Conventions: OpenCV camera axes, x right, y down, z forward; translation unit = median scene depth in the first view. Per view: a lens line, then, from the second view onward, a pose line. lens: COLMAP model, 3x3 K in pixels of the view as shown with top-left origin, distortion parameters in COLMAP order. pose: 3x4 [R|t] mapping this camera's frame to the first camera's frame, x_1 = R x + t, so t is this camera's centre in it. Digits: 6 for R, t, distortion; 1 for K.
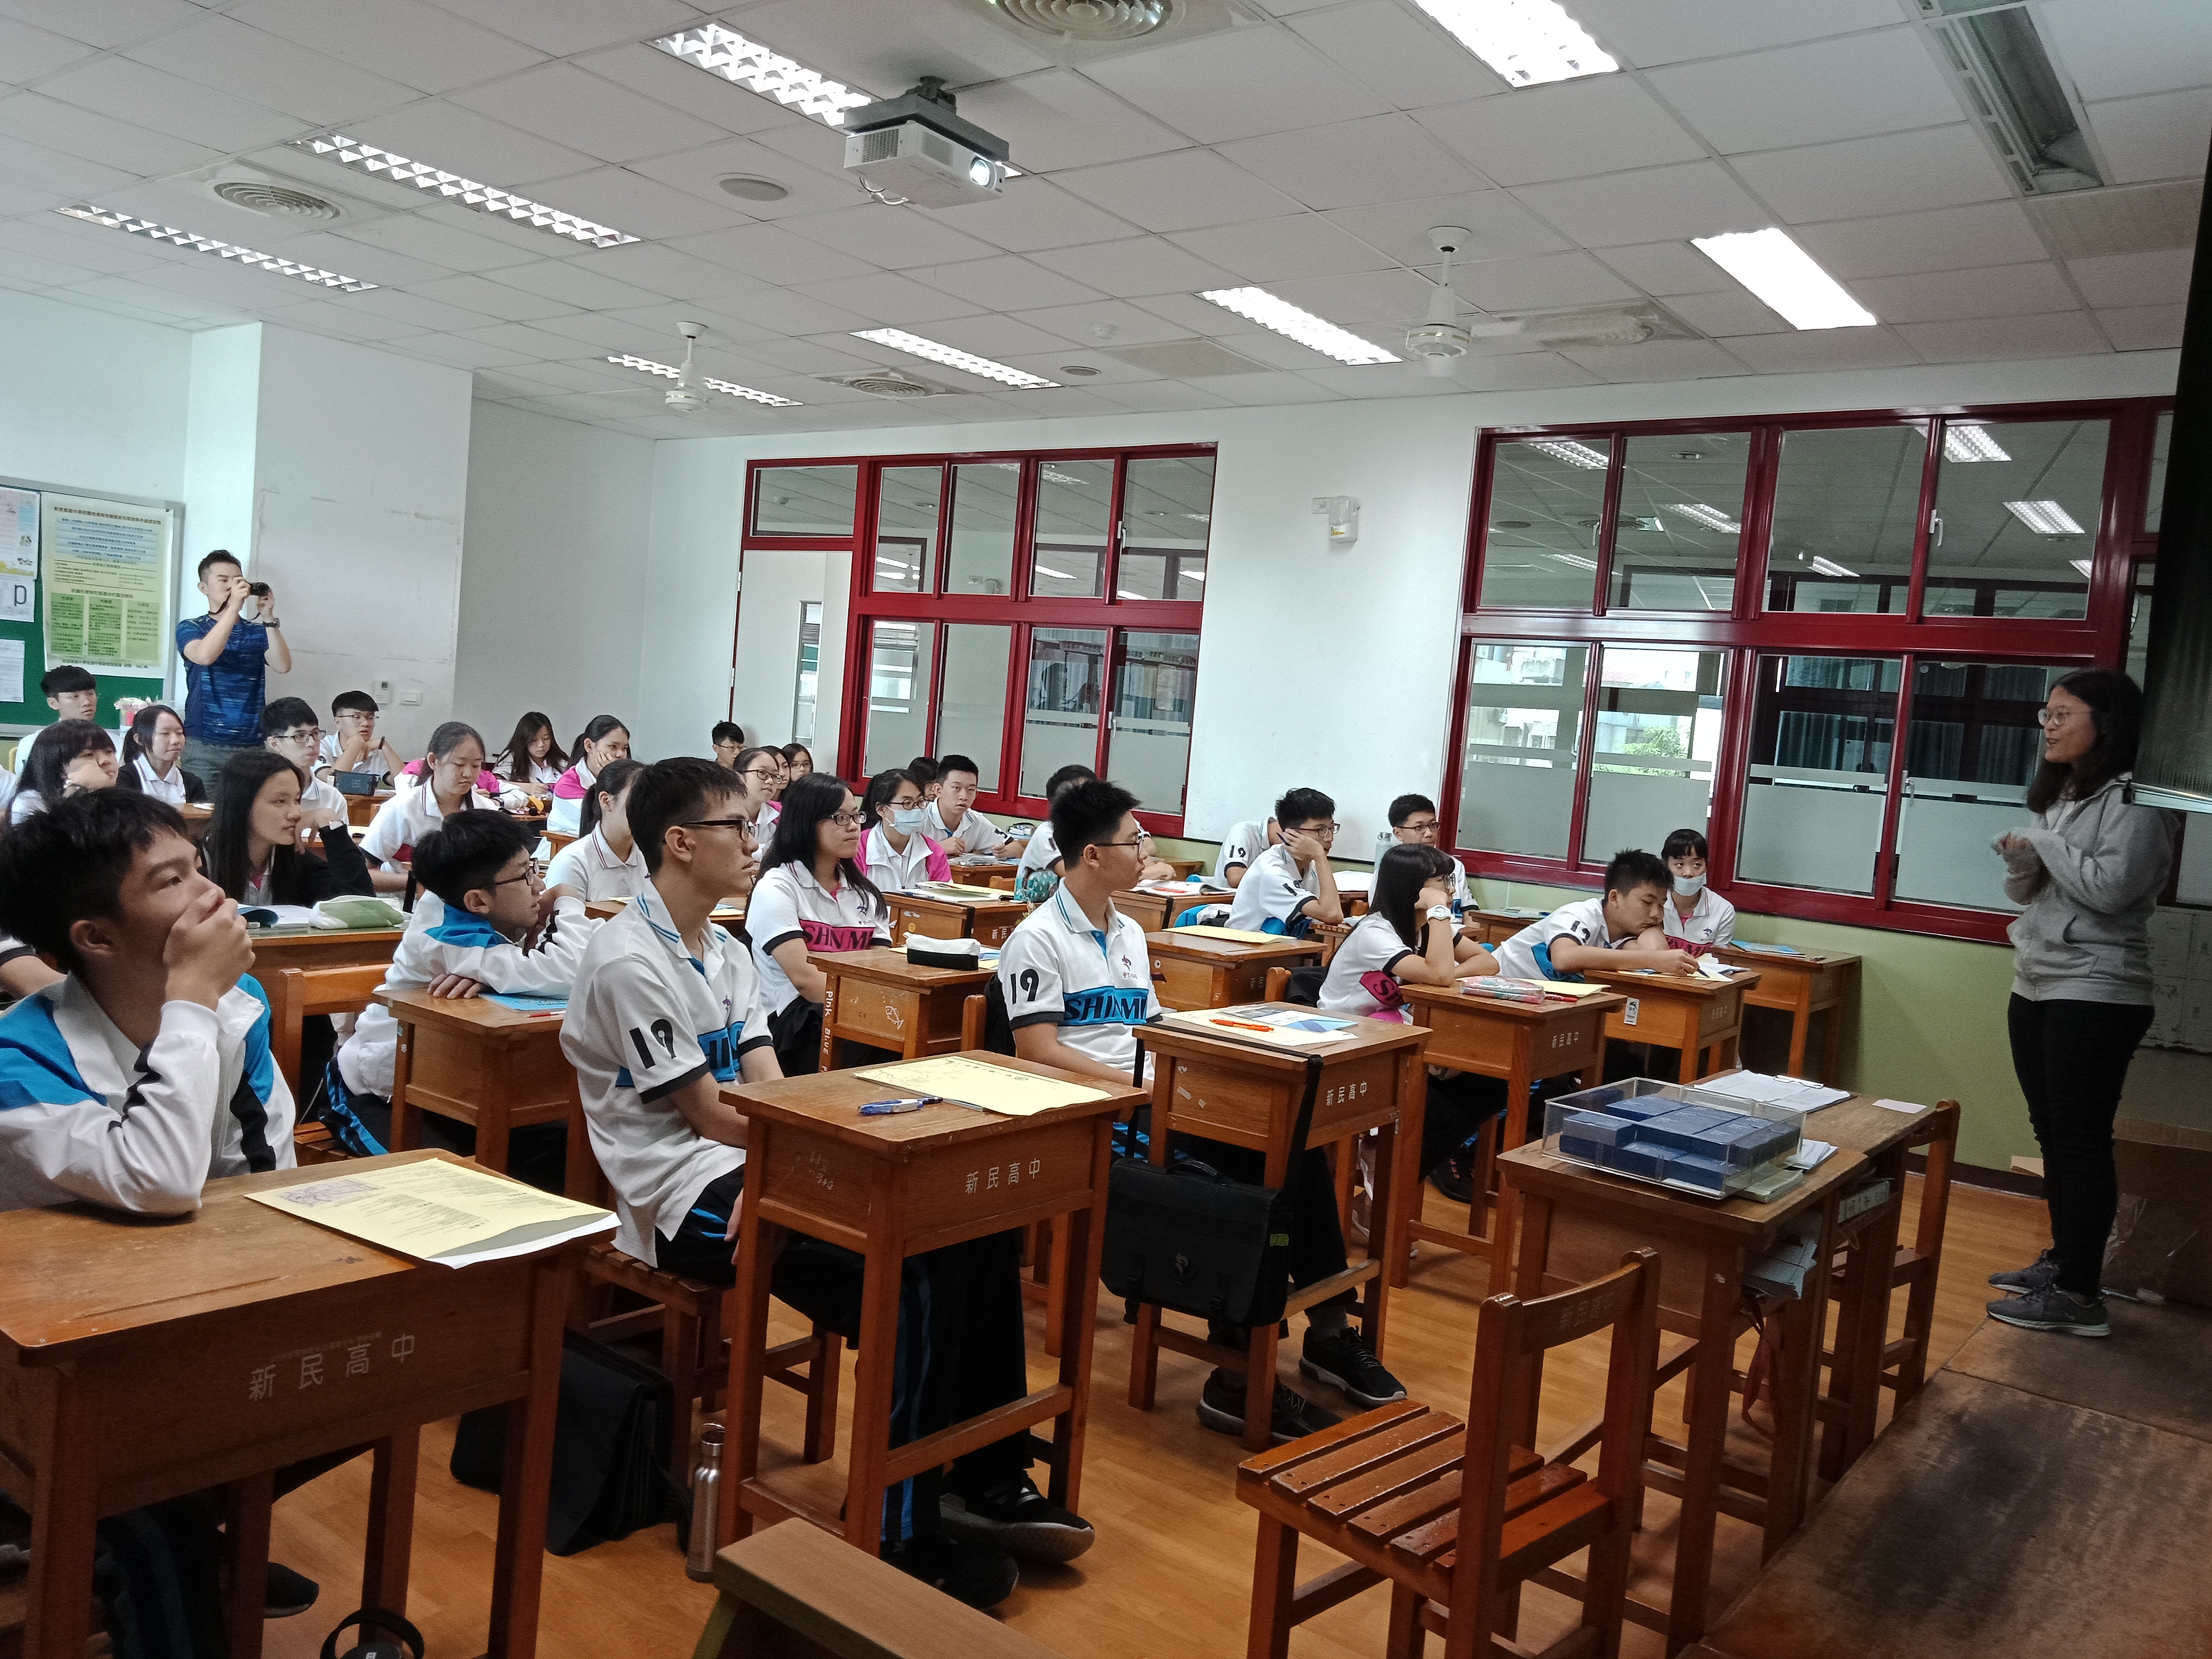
lens RADIAL K [[1670.8, 0, 1107.6], [0, 1670.8, 838.8], [0, 0, 1]] dist [0.044616, -0.044324]
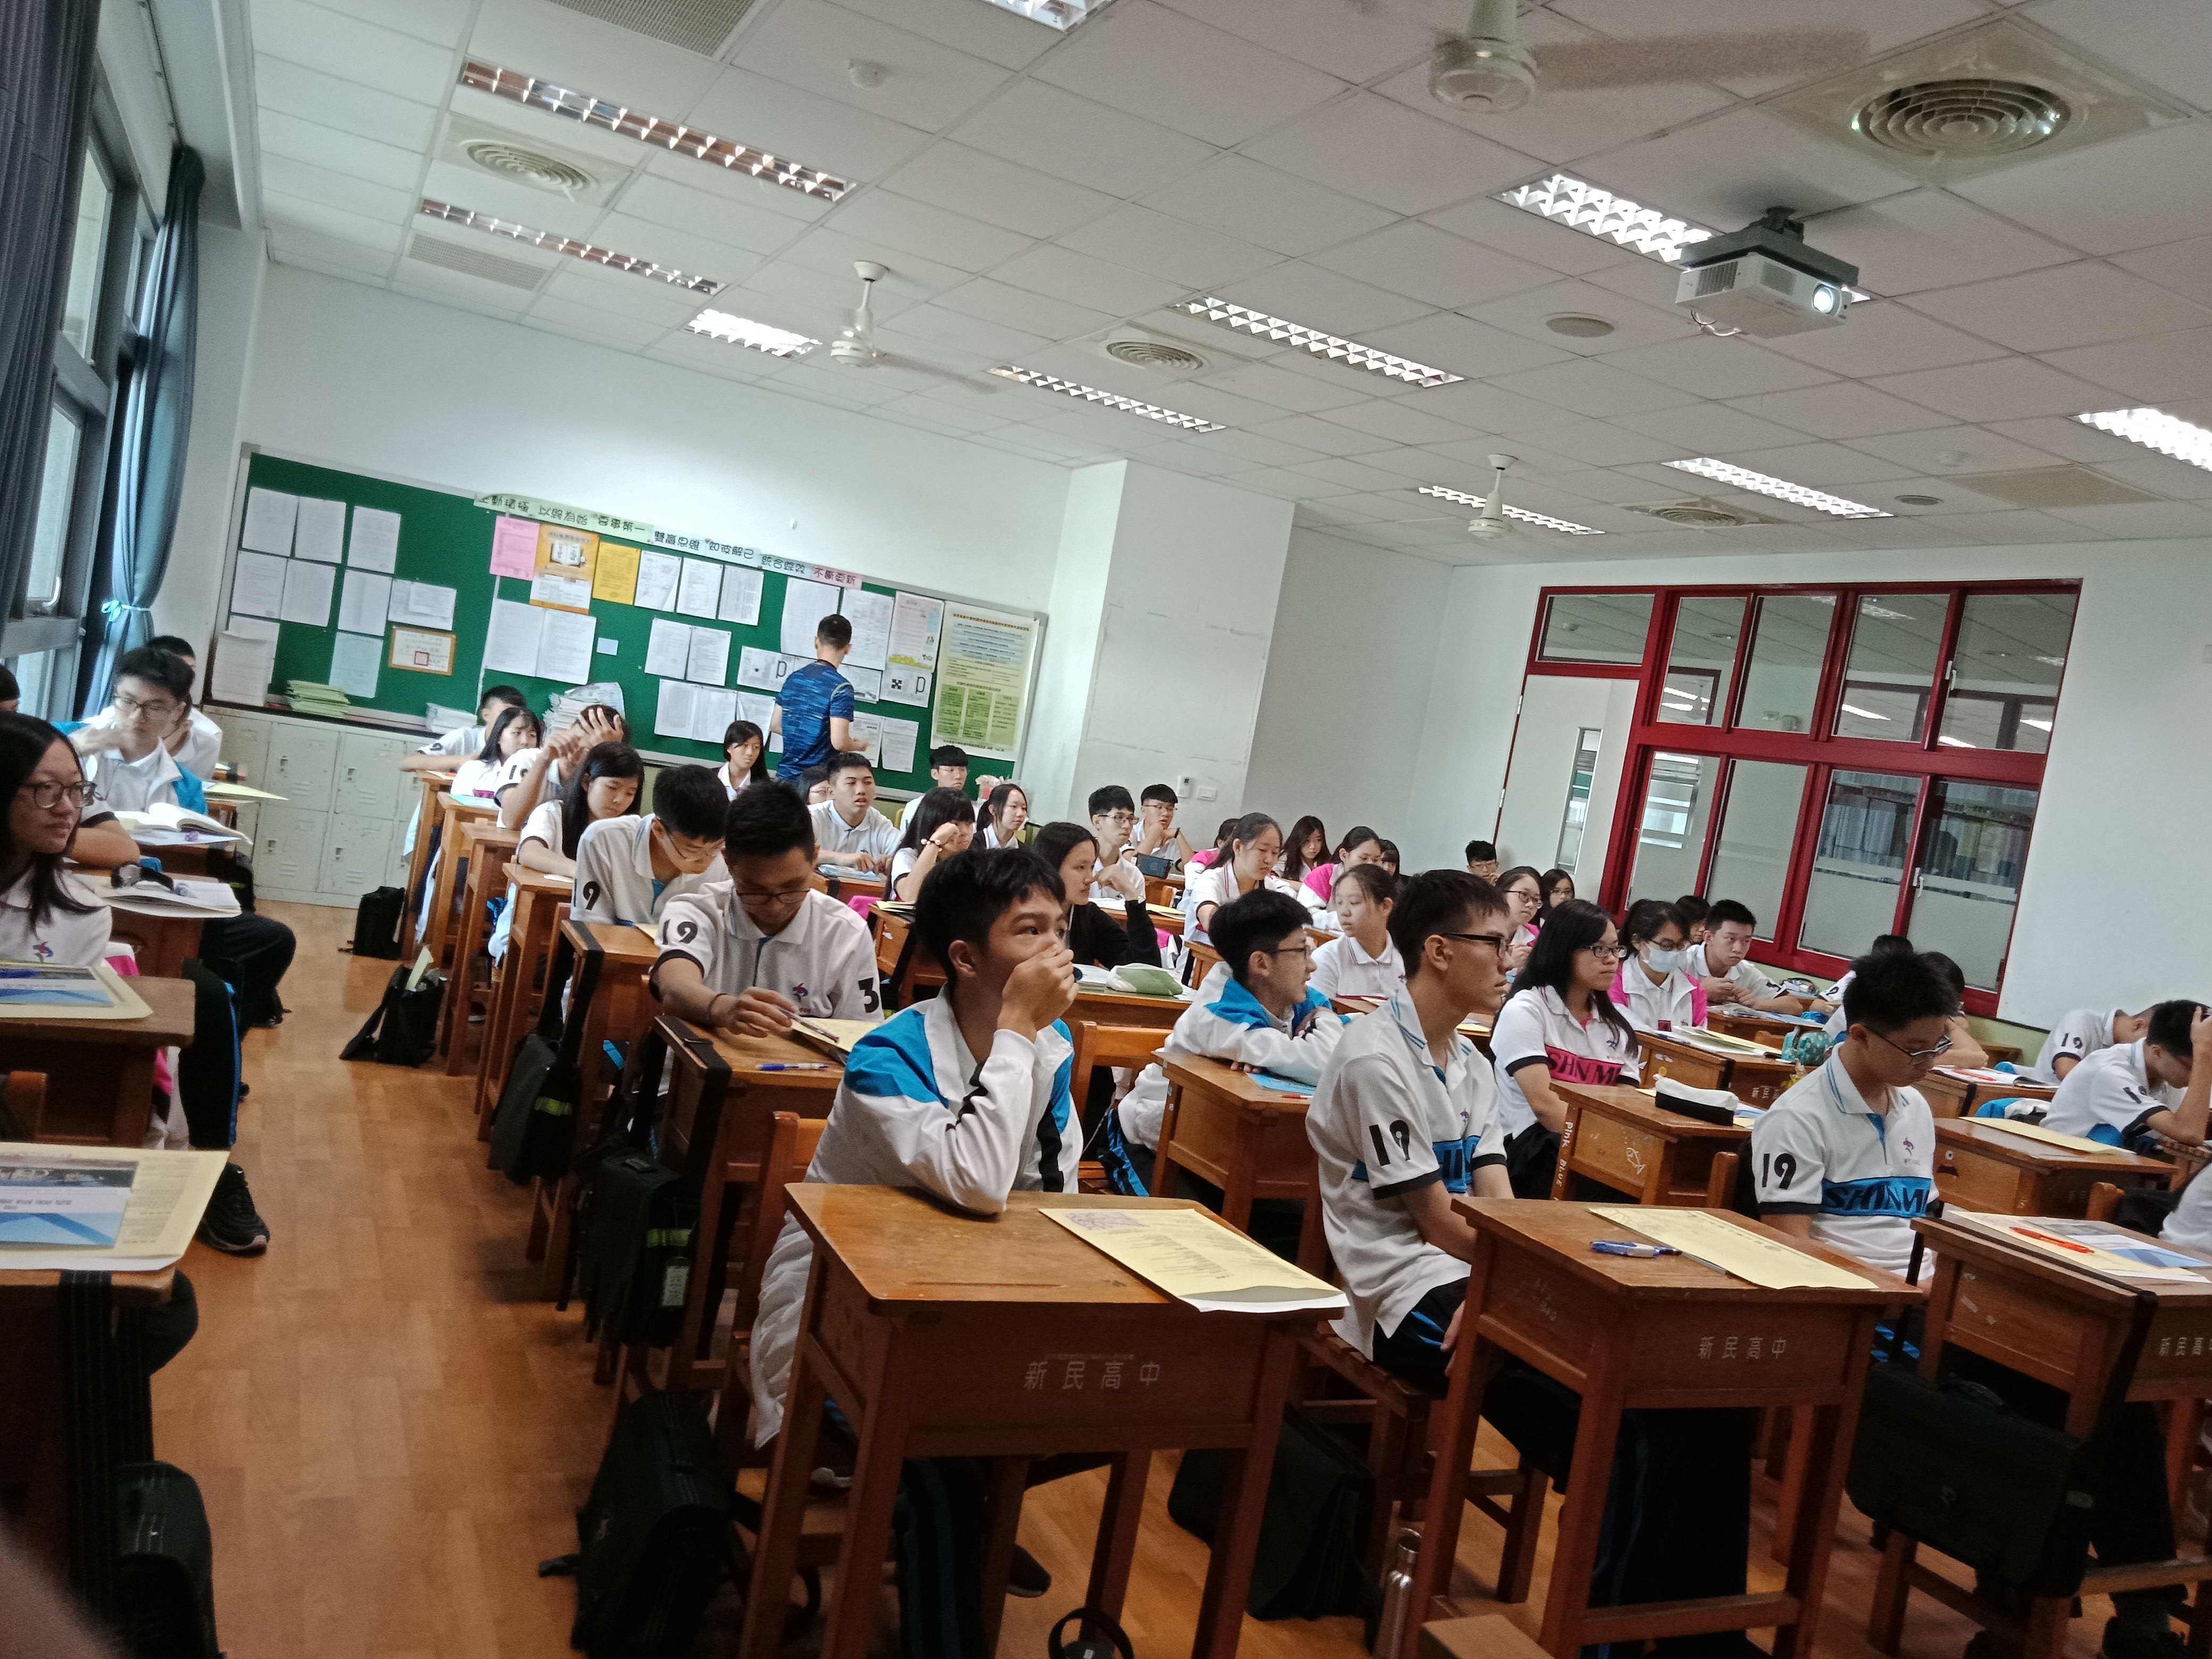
lens RADIAL K [[1675.0, 0, 1106.0], [0, 1675.0, 829.5], [0, 0, 1]] dist [0.035263, -0.018326]
pose [[0.897551, 0.088000, -0.432040, 0.000216], [-0.121154, 0.991385, -0.049765, 0.002983], [0.423939, 0.097010, 0.900480, -0.016156]]
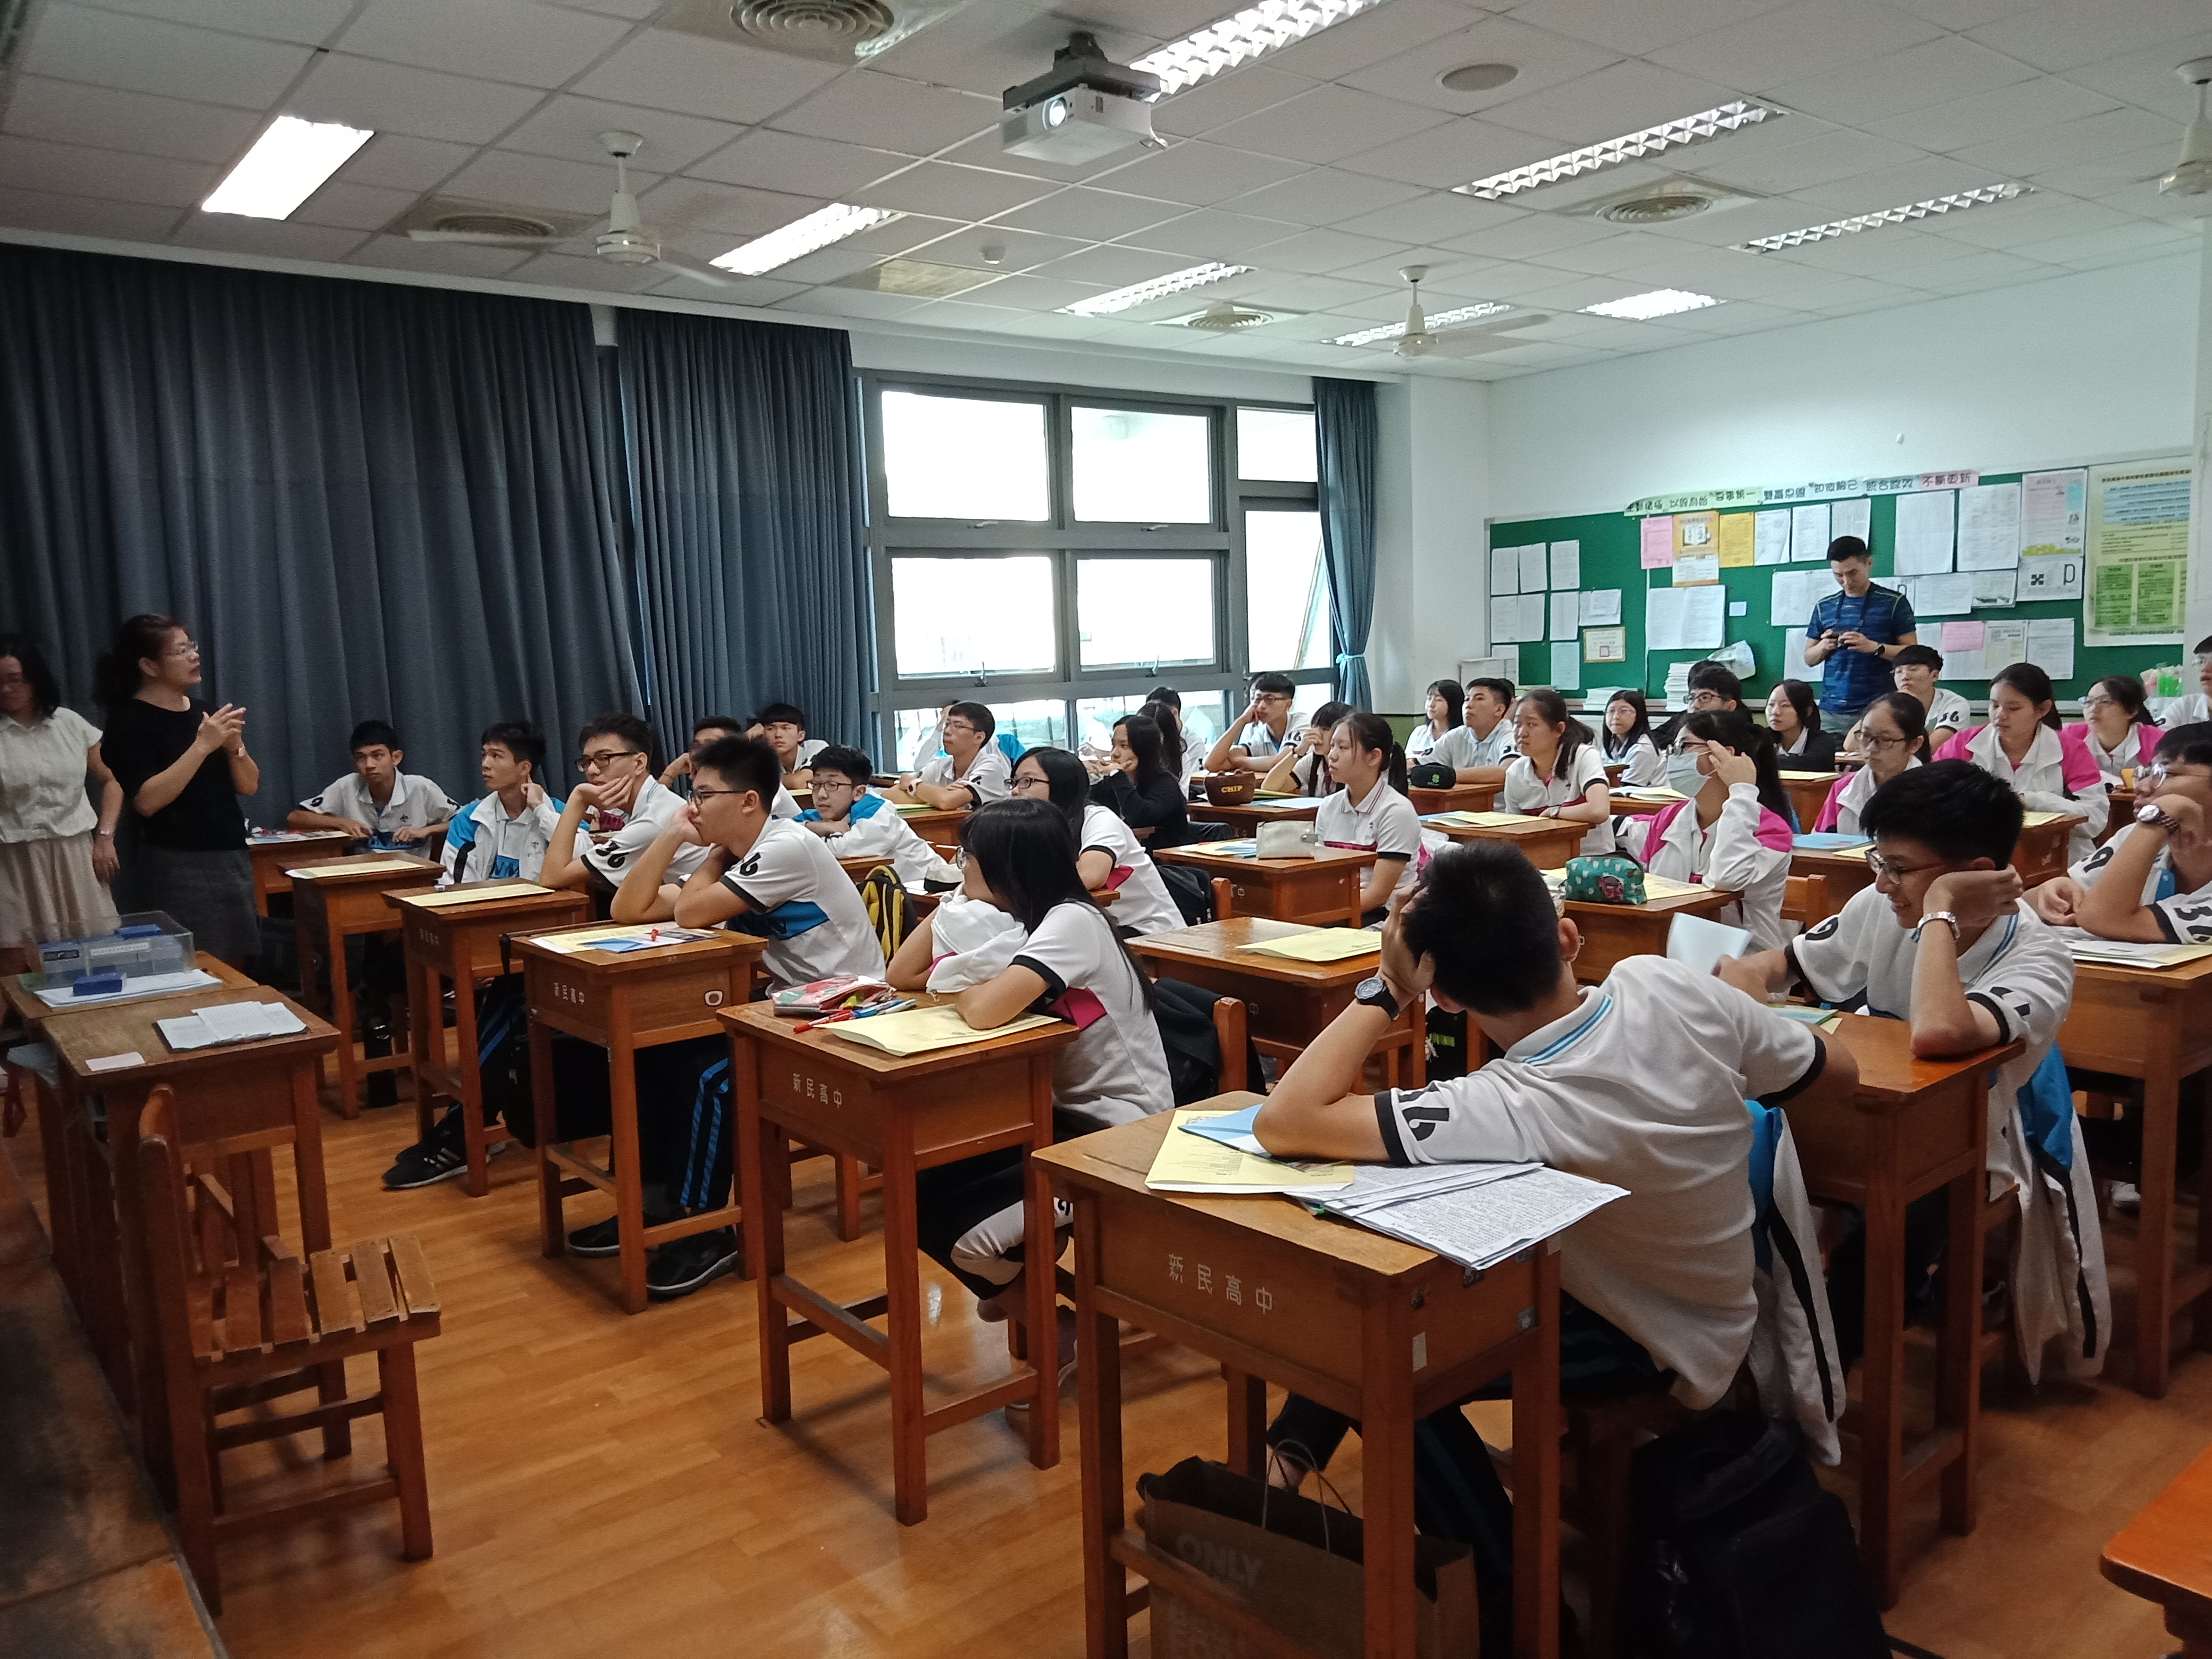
lens RADIAL K [[1669.0, 0, 1105.2], [0, 1669.0, 845.6], [0, 0, 1]] dist [0.036312, -0.026104]
pose [[-0.258870, 0.041127, -0.965036, 1.076365], [-0.049197, 0.997235, 0.055697, -0.021551], [0.964659, 0.061896, -0.256131, 1.574401]]
